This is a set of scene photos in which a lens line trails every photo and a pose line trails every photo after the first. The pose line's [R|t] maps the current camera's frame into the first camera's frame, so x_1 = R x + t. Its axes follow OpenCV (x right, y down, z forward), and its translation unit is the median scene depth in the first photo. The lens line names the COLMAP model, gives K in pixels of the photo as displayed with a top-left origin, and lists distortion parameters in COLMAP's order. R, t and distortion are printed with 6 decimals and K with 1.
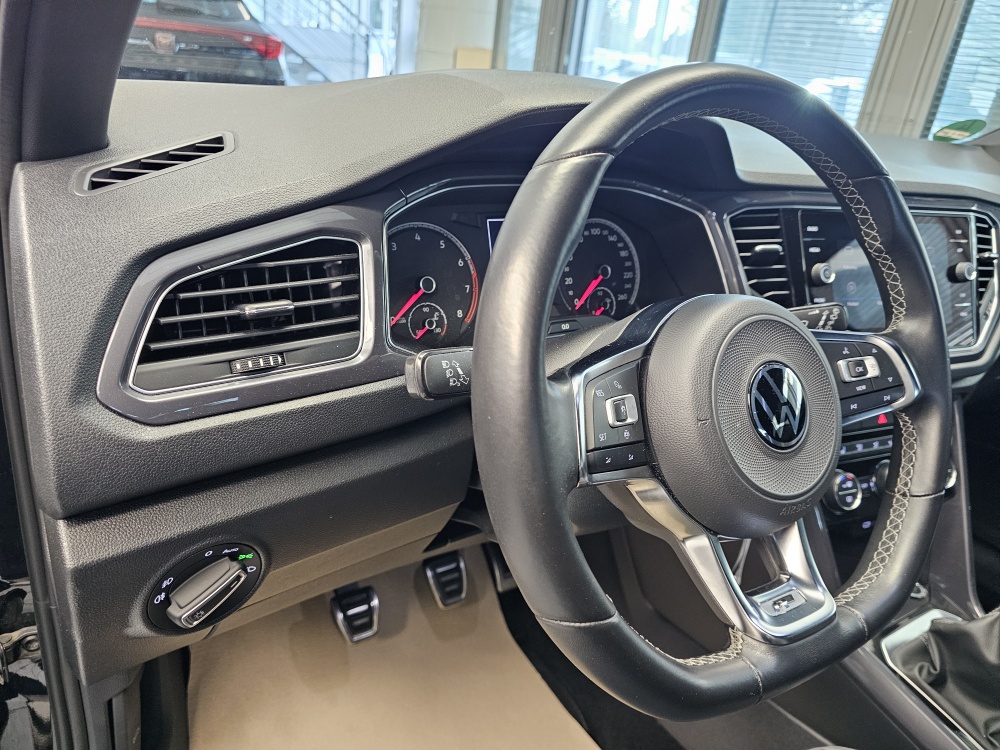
lens RADIAL K [[684.3, 0, 499.6], [0, 684.3, 374.8], [0, 0, 1]] dist [0.043522, -0.053041]
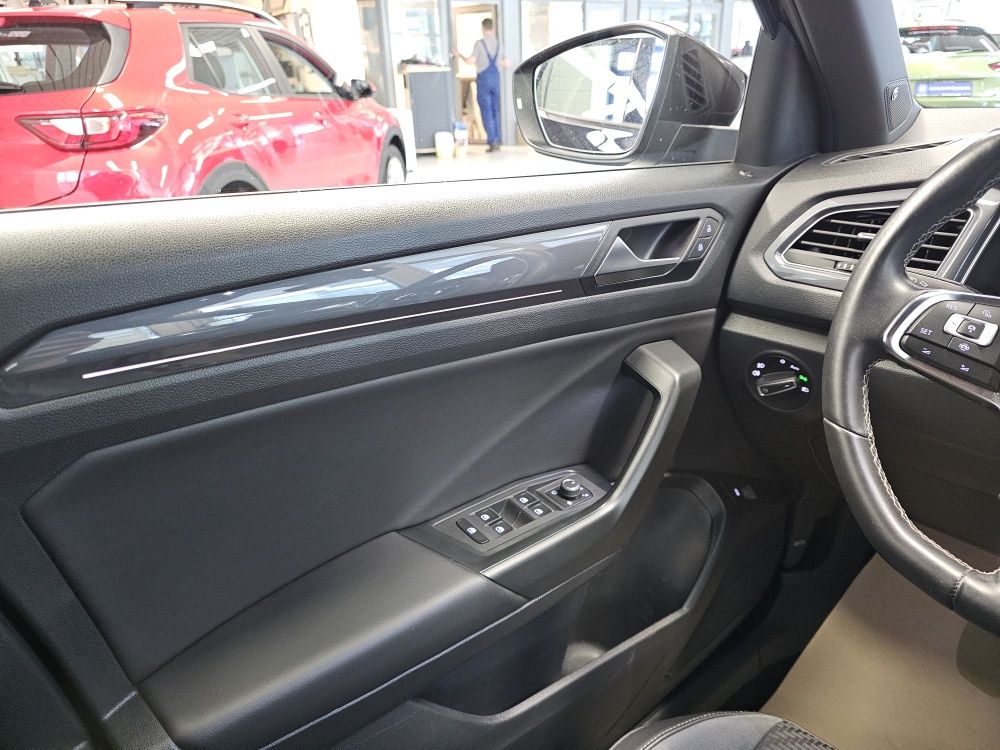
lens RADIAL K [[684.3, 0, 504.0], [0, 684.3, 357.8], [0, 0, 1]] dist [0.043522, -0.053041]
pose [[0.116652, 0.273315, -0.954825, 1.008315], [-0.373683, 0.902822, 0.212776, 0.116467], [0.920192, 0.331981, 0.207450, -0.038597]]
